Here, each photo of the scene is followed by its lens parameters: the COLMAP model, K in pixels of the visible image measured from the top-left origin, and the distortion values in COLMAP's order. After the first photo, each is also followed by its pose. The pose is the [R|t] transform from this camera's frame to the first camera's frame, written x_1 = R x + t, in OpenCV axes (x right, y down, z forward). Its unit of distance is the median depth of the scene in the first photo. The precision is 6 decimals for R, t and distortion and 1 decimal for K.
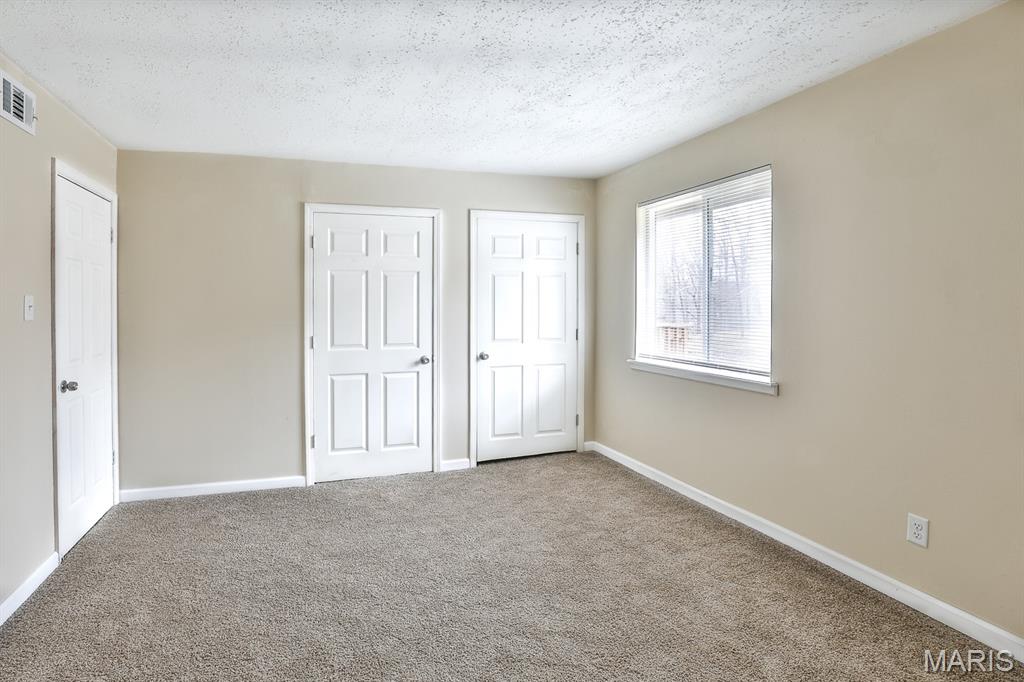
lens RADIAL K [[560.6, 0, 510.7], [0, 560.6, 311.3], [0, 0, 1]] dist [0.000758, 0.000462]
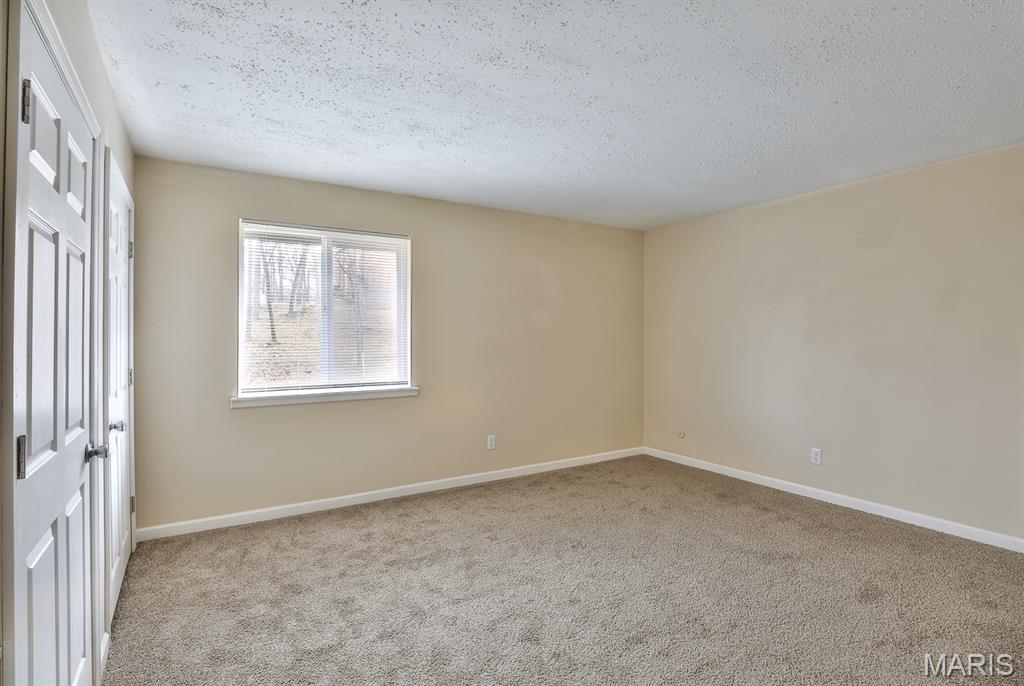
lens RADIAL K [[504.2, 0, 496.5], [0, 504.2, 340.4], [0, 0, 1]] dist [-0.028786, 0.000569]
pose [[-0.214710, -0.010046, 0.976626, -0.747511], [0.009769, 0.999875, 0.012433, -0.007782], [-0.976629, 0.012210, -0.214585, 0.940766]]
